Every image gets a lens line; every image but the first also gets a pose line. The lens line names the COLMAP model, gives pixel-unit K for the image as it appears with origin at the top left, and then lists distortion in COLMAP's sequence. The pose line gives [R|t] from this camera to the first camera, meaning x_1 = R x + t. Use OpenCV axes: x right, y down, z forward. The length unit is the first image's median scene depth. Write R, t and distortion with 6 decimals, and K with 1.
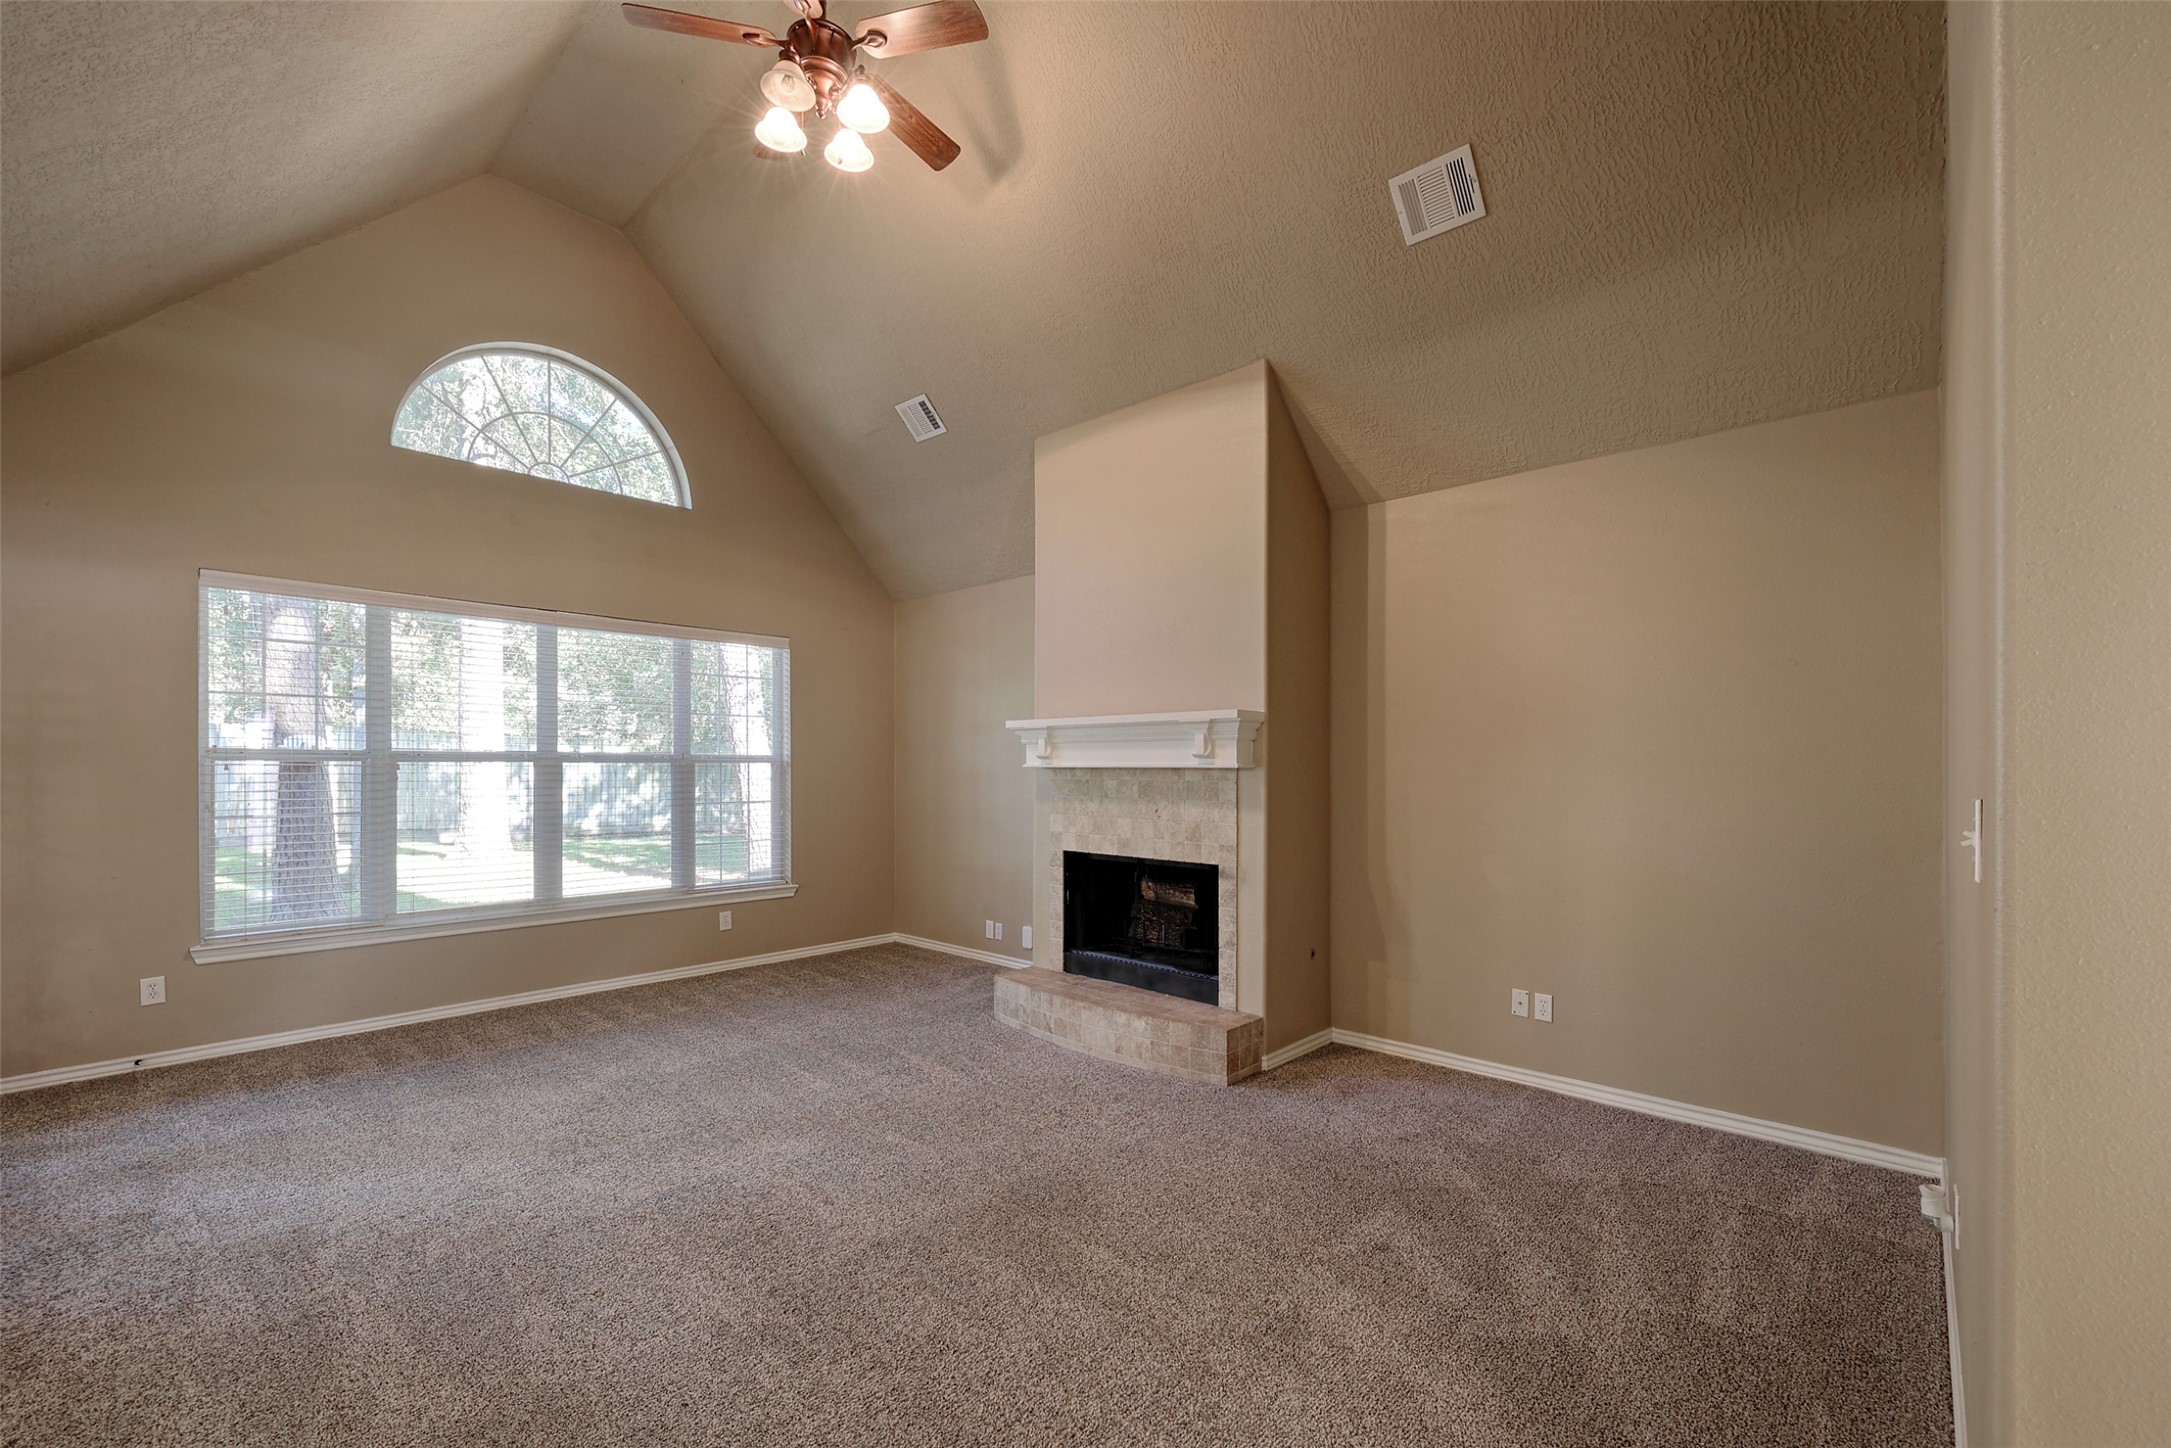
lens RADIAL K [[887.9, 0, 1091.6], [0, 887.9, 760.7], [0, 0, 1]] dist [0.000417, -0.000335]
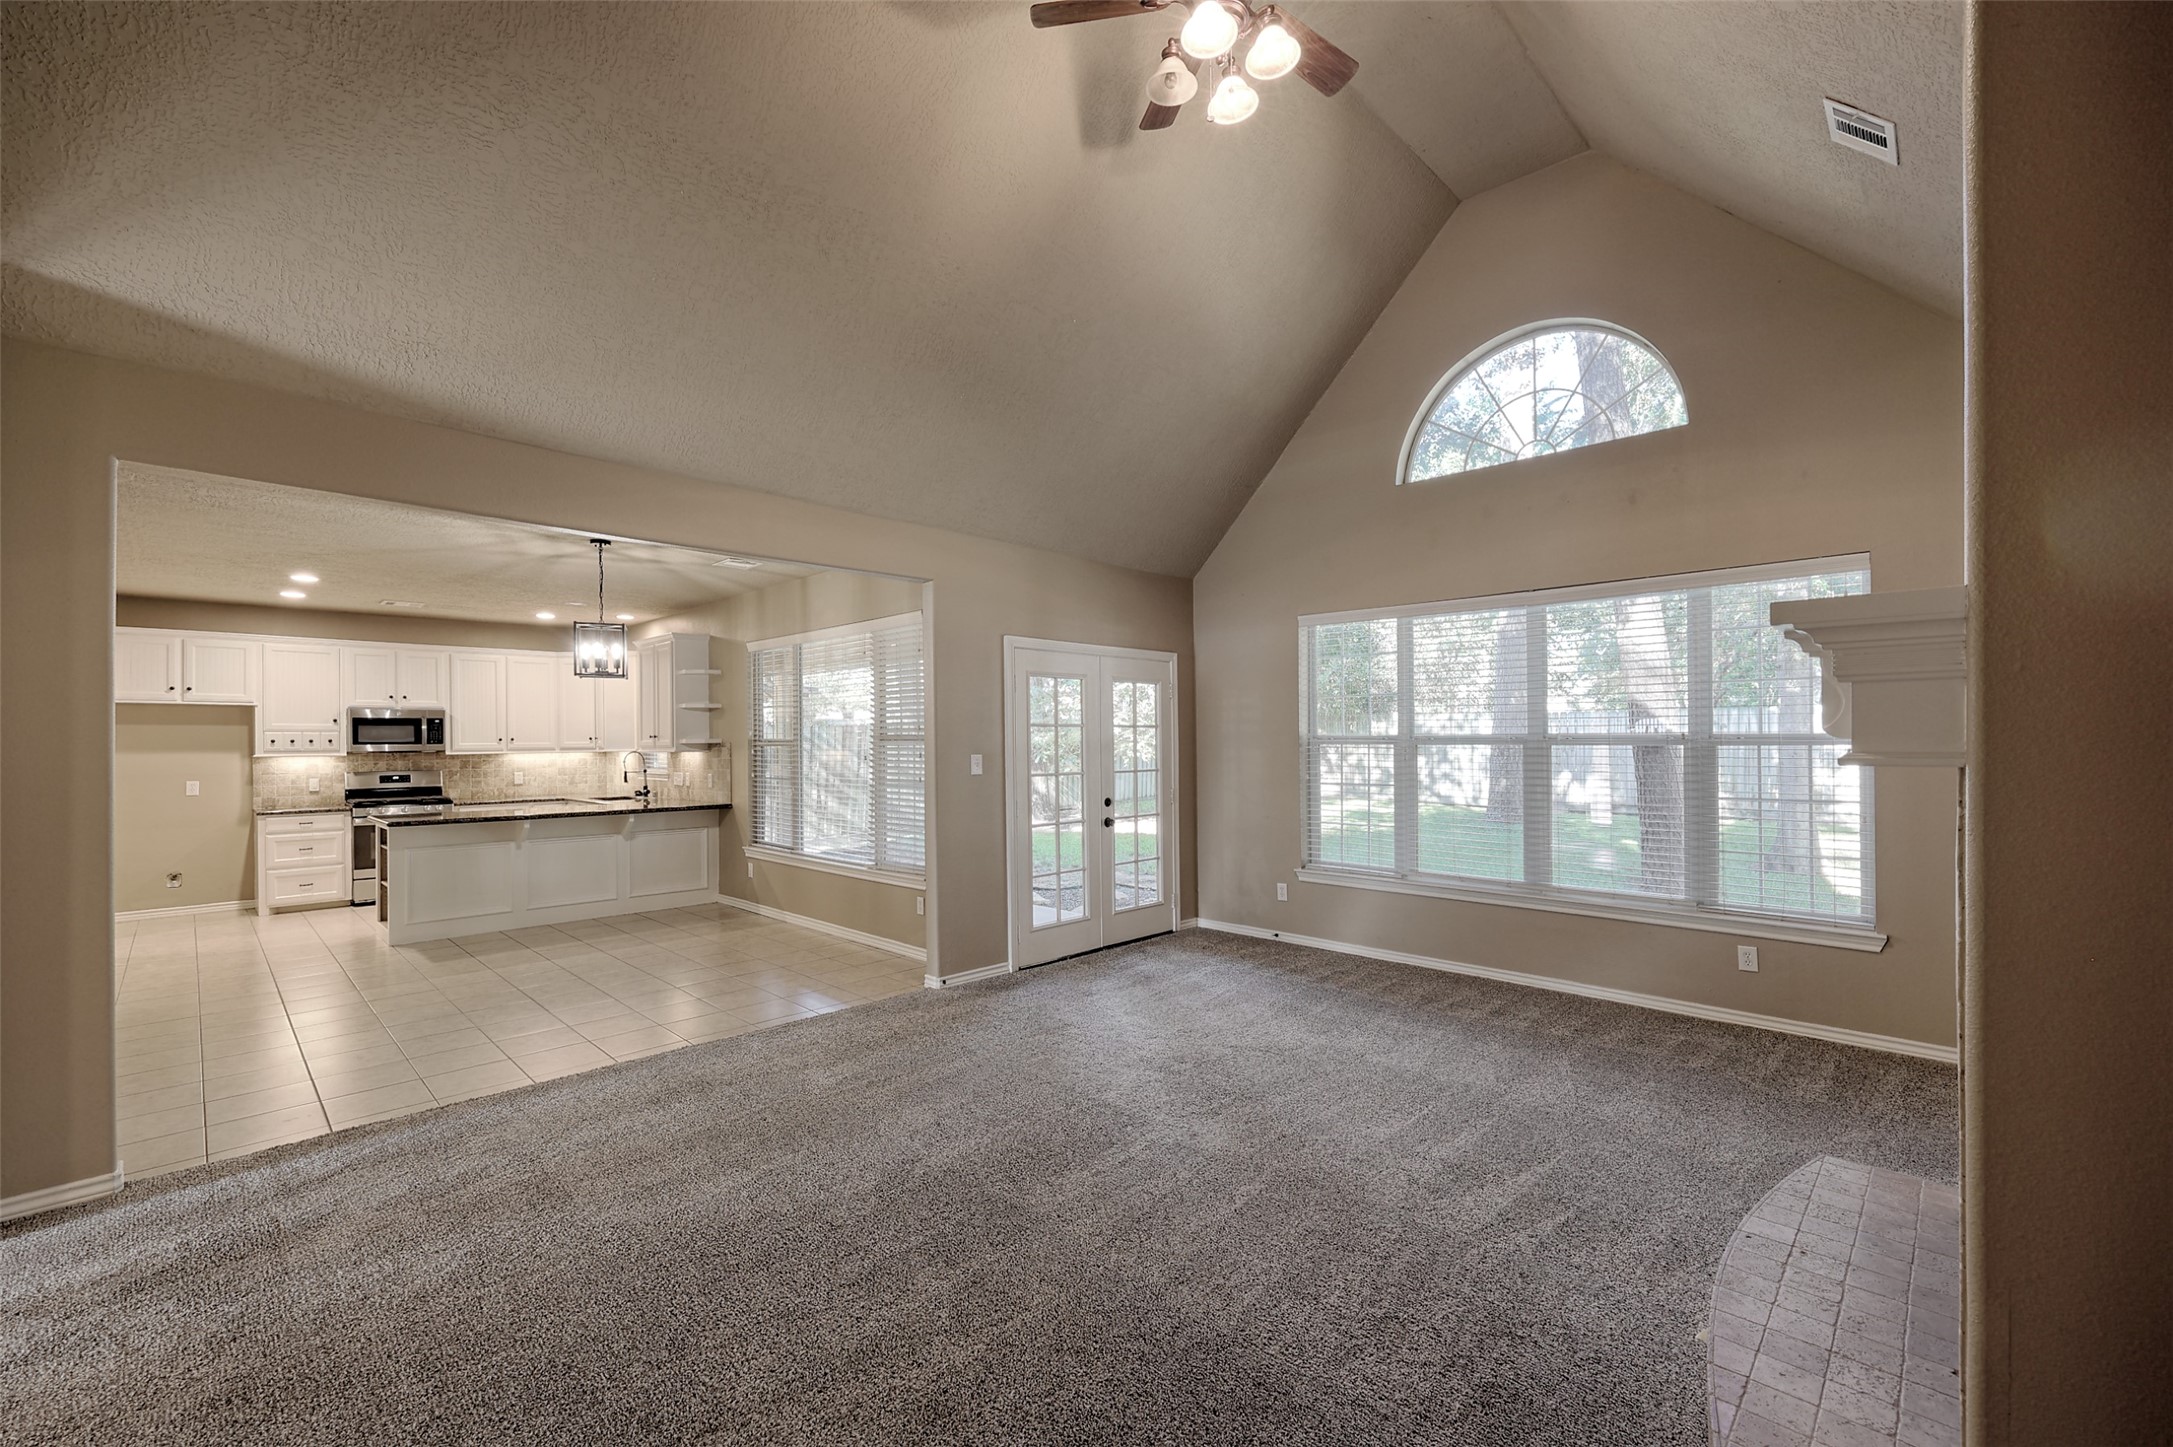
lens RADIAL K [[888.8, 0, 1085.3], [0, 888.8, 741.5], [0, 0, 1]] dist [0.000417, -0.000335]
pose [[-0.035559, -0.003995, -0.999360, 0.454845], [0.006808, 0.999968, -0.004239, -0.000838], [0.999344, -0.006954, -0.035531, 0.628352]]
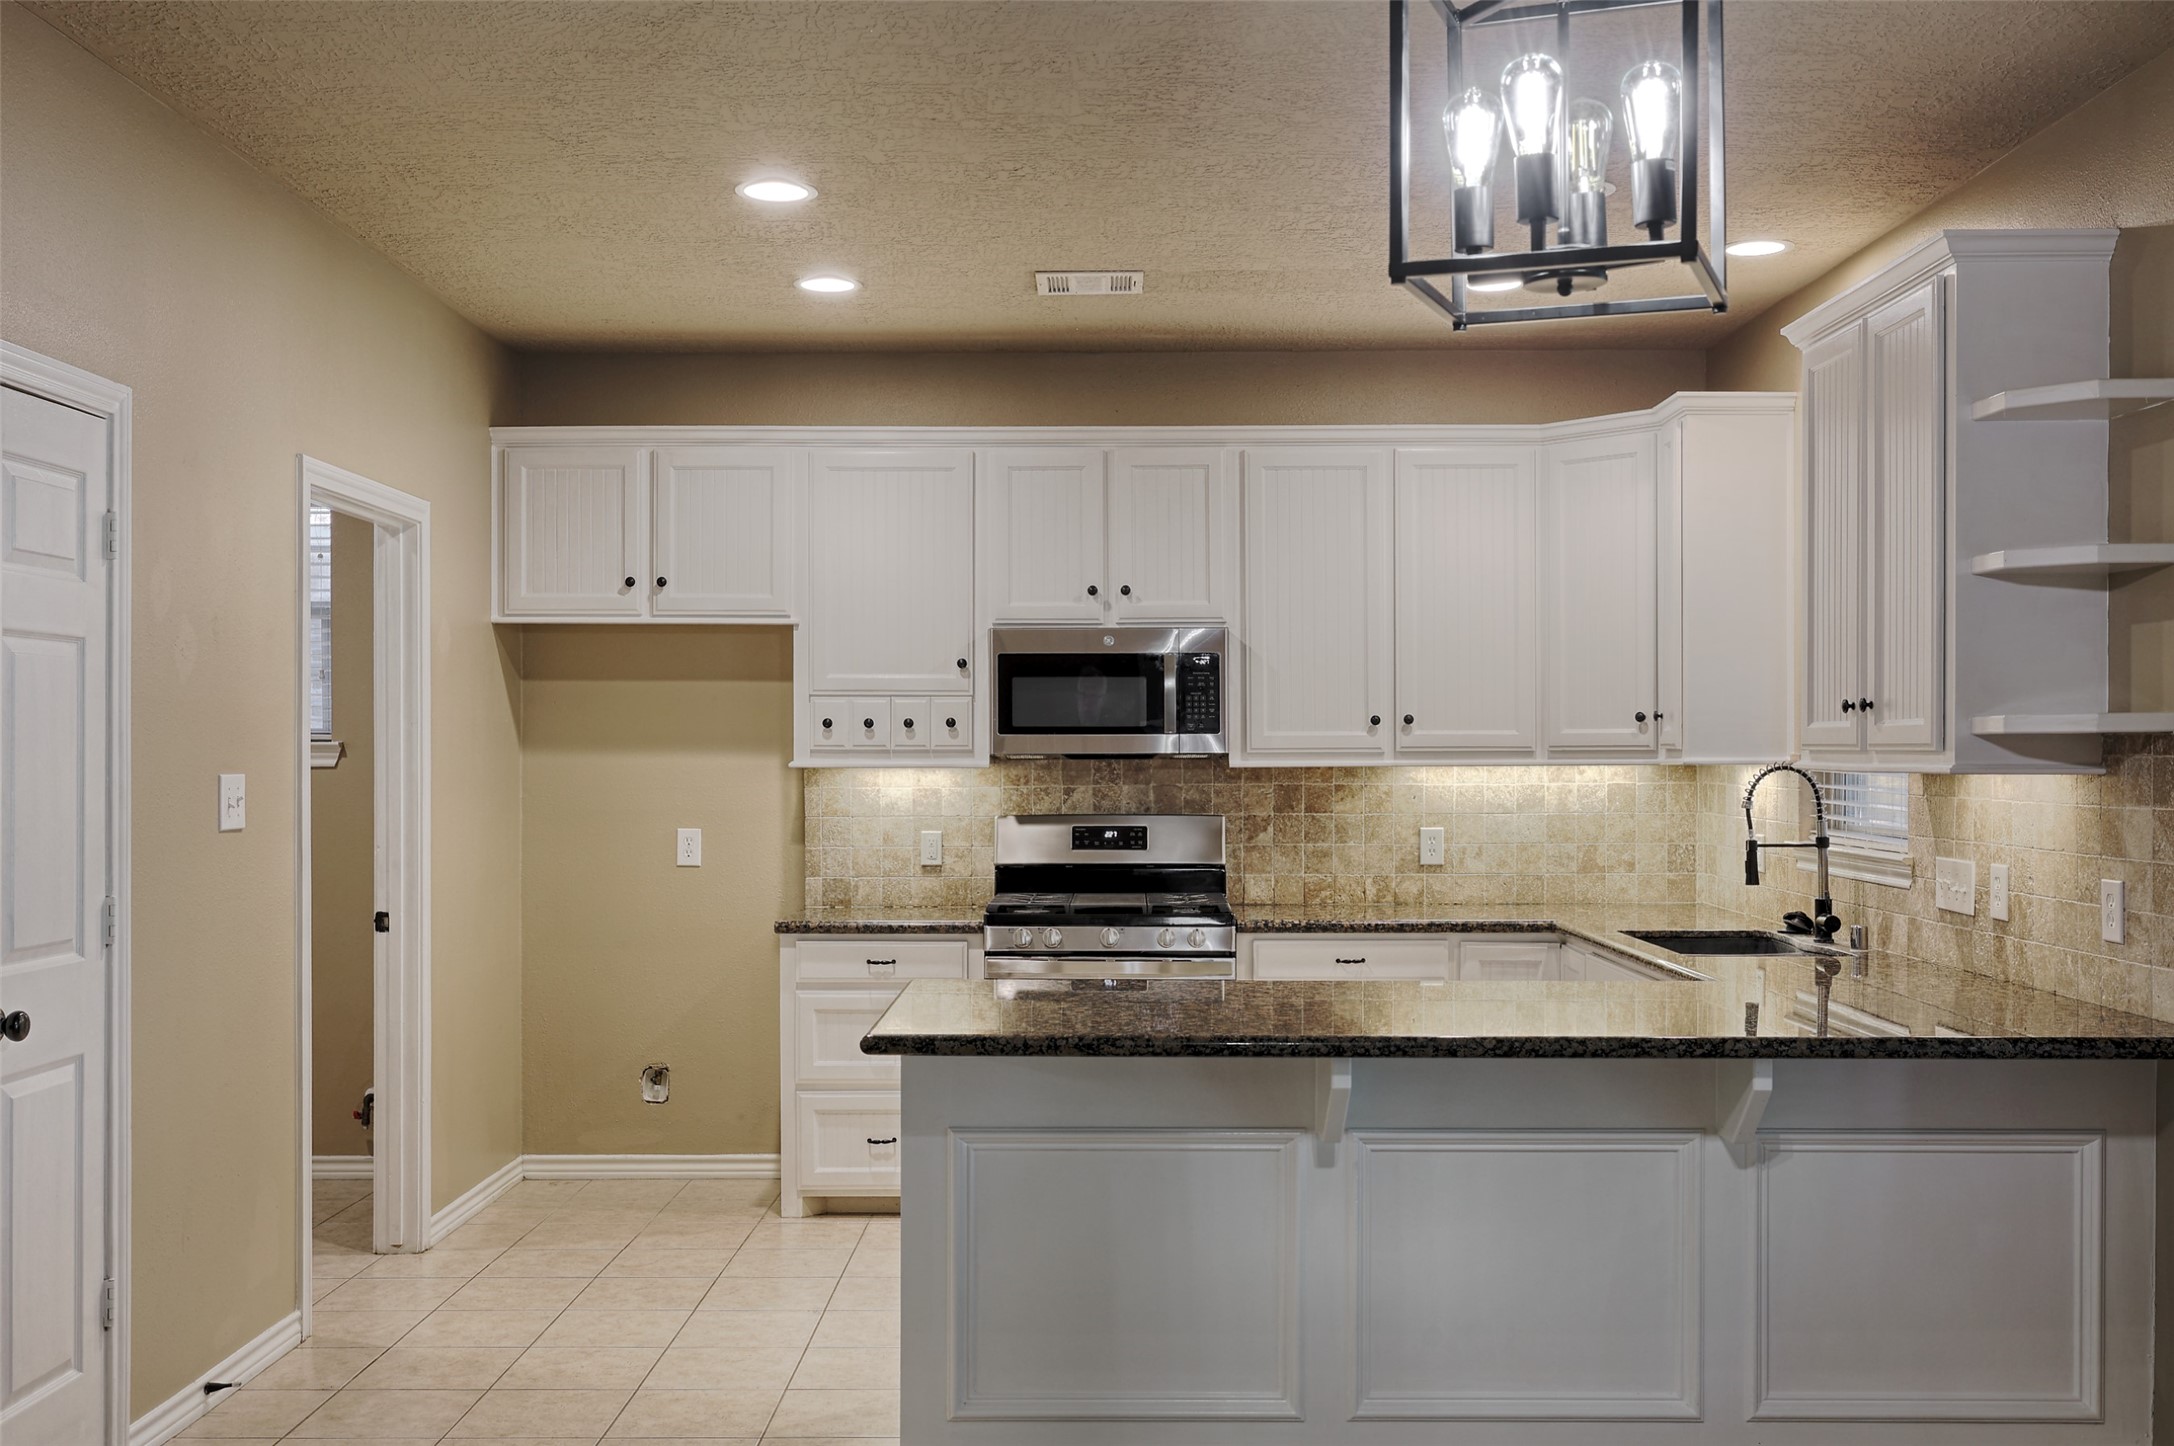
lens RADIAL K [[2085.1, 0, 1061.4], [0, 2085.1, 760.8], [0, 0, 1]] dist [-0.019541, 0.000000]
pose [[-0.748638, 0.003000, -0.662972, -0.381160], [-0.001938, 0.999976, 0.006714, -0.003657], [0.662976, 0.006312, -0.748614, 0.175605]]
